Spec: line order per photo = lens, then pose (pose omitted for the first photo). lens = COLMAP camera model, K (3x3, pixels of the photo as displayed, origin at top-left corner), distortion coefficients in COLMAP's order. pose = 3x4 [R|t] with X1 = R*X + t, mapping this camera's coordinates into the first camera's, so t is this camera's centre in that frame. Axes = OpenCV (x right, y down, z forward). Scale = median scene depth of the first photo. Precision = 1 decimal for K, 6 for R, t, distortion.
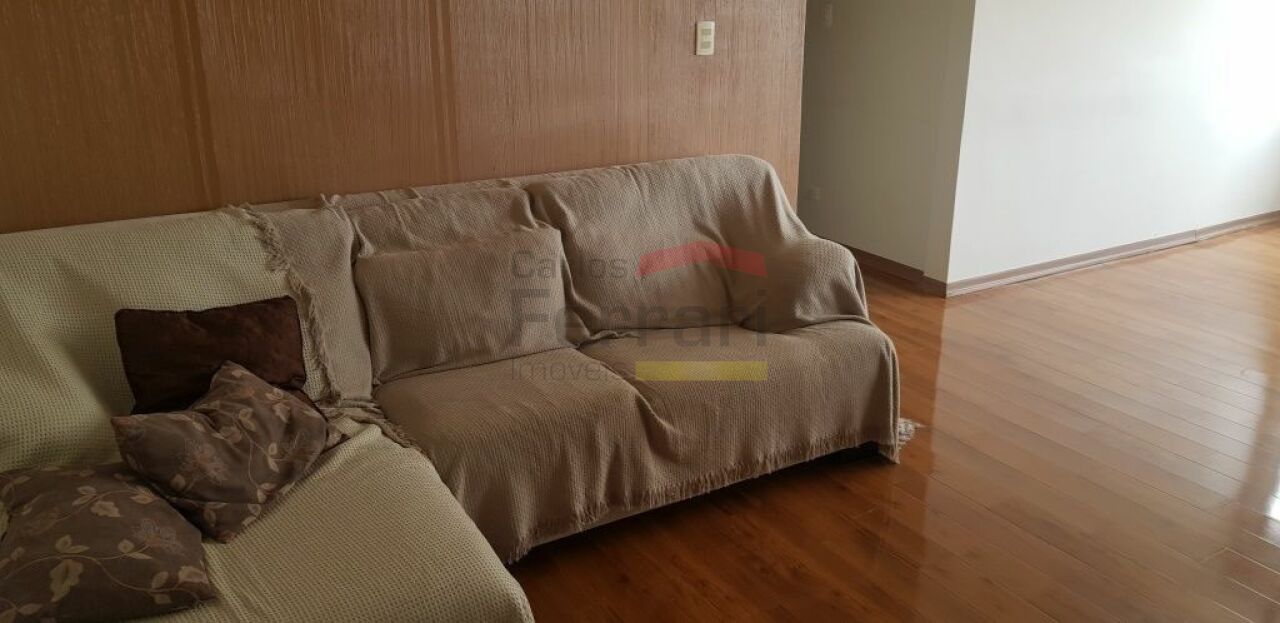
lens RADIAL K [[979.0, 0, 639.8], [0, 979.0, 309.7], [0, 0, 1]] dist [-0.002004, -0.002687]
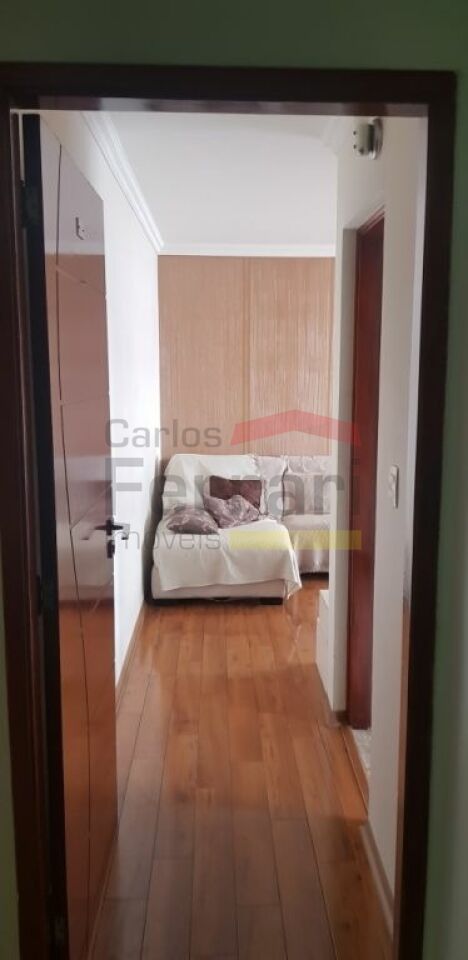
lens RADIAL K [[734.3, 0, 234.5], [0, 734.3, 479.6], [0, 0, 1]] dist [-0.002004, -0.002687]
pose [[0.871601, 0.072272, -0.484859, 0.726677], [-0.167054, 0.973660, -0.155172, 0.371982], [0.460873, 0.216245, 0.860717, -1.079257]]
